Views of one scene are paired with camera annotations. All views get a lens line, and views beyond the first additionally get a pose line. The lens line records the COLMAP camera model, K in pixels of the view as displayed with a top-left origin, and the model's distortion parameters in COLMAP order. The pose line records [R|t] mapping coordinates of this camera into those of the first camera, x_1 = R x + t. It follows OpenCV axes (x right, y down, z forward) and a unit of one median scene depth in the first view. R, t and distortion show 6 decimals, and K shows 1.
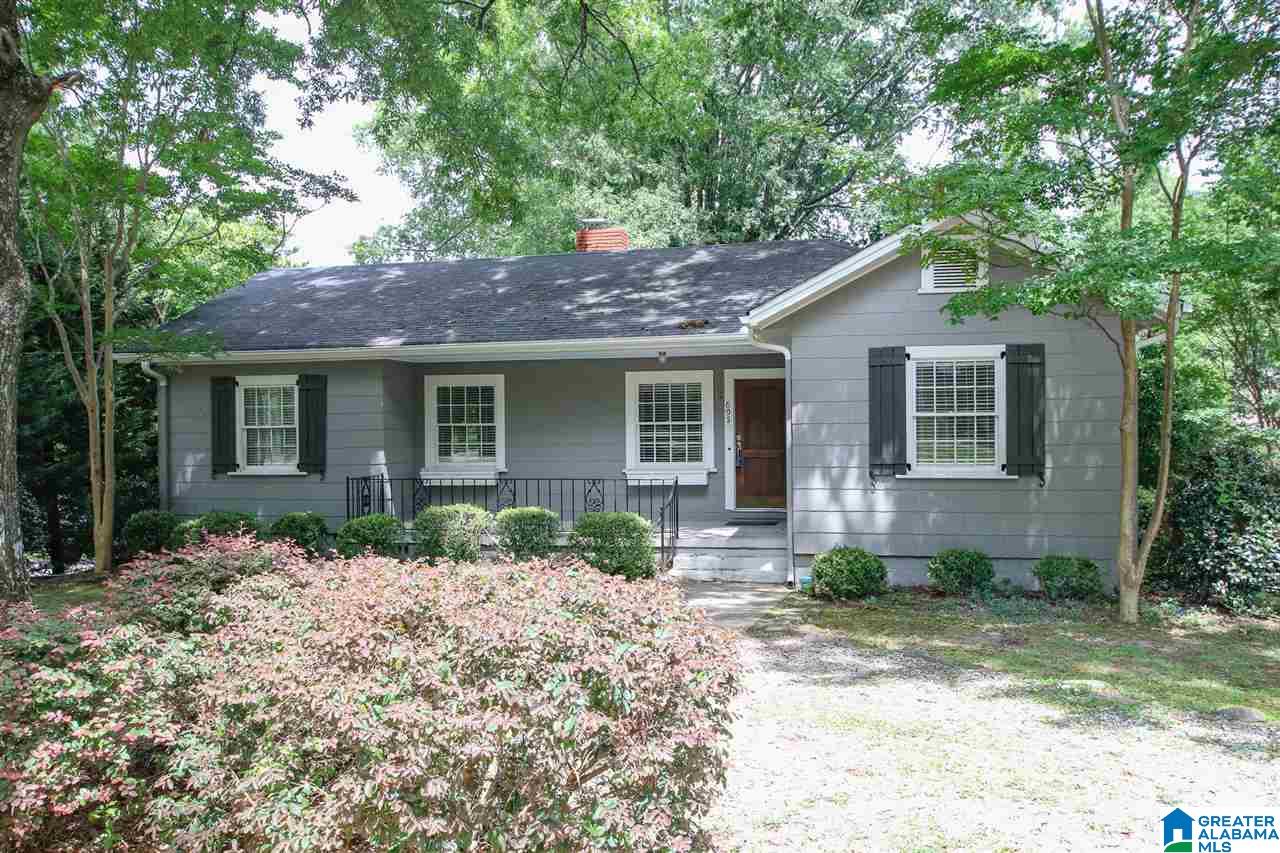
lens RADIAL K [[1137.4, 0, 637.0], [0, 1137.4, 425.3], [0, 0, 1]] dist [-0.002546, 0.010169]
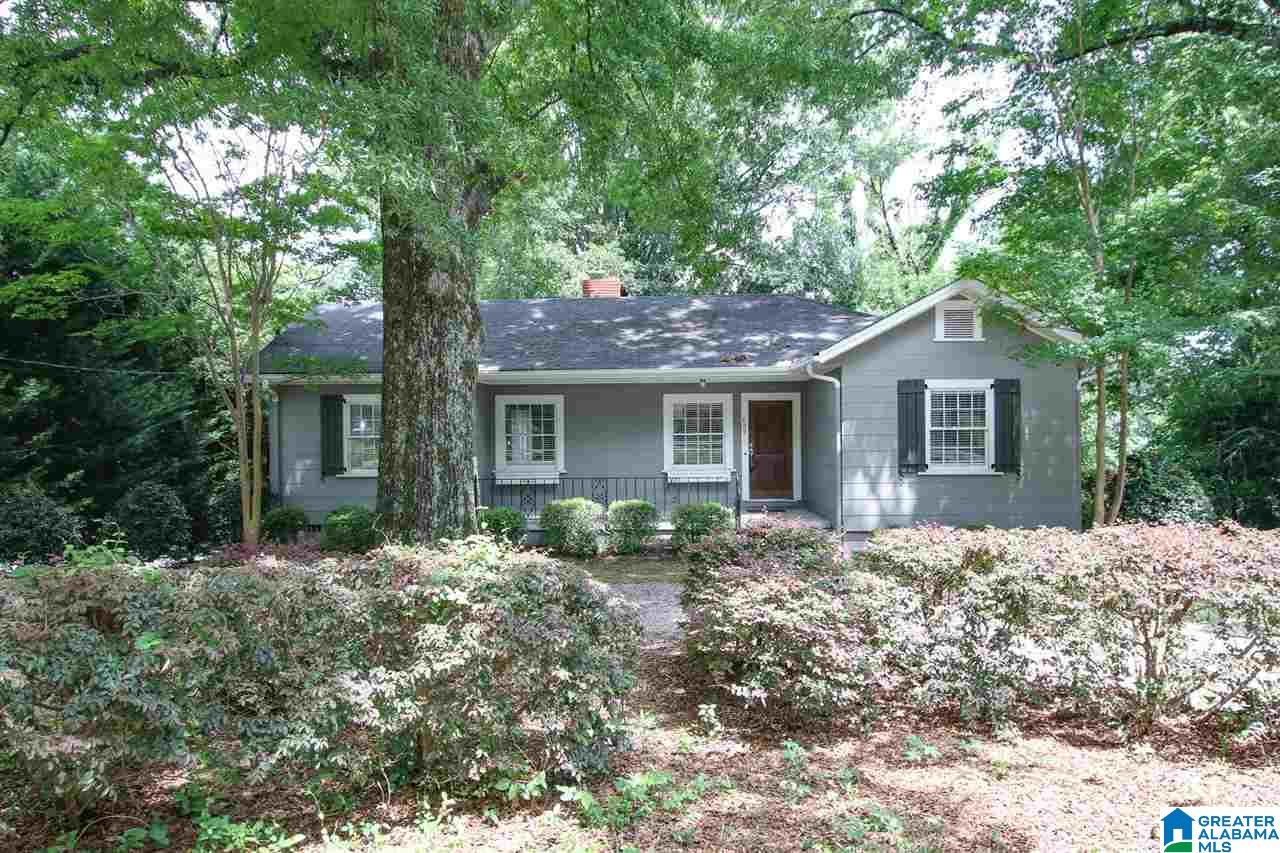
lens RADIAL K [[949.0, 0, 641.6], [0, 949.0, 431.1], [0, 0, 1]] dist [-0.001783, -0.002779]
pose [[0.978487, 0.001077, 0.206304, -0.259643], [-0.000626, 0.999997, -0.002255, -0.002866], [-0.206306, 0.002077, 0.978485, -0.042772]]
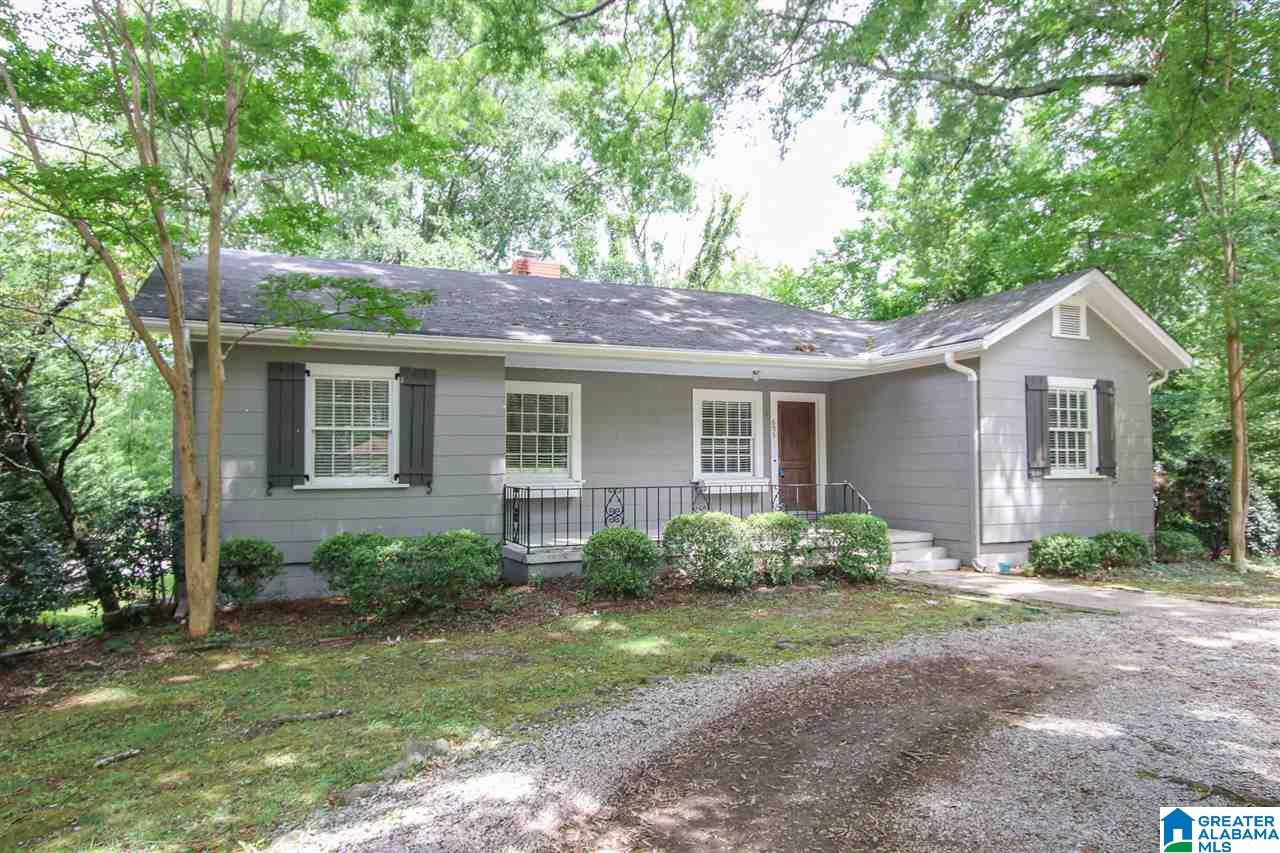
lens RADIAL K [[794.0, 0, 643.7], [0, 794.0, 429.0], [0, 0, 1]] dist [-0.004736, -0.000954]
pose [[0.790828, 0.033426, 0.611124, -0.518092], [-0.006303, 0.998899, -0.046479, 0.027241], [-0.612005, 0.032905, 0.790169, 0.440200]]
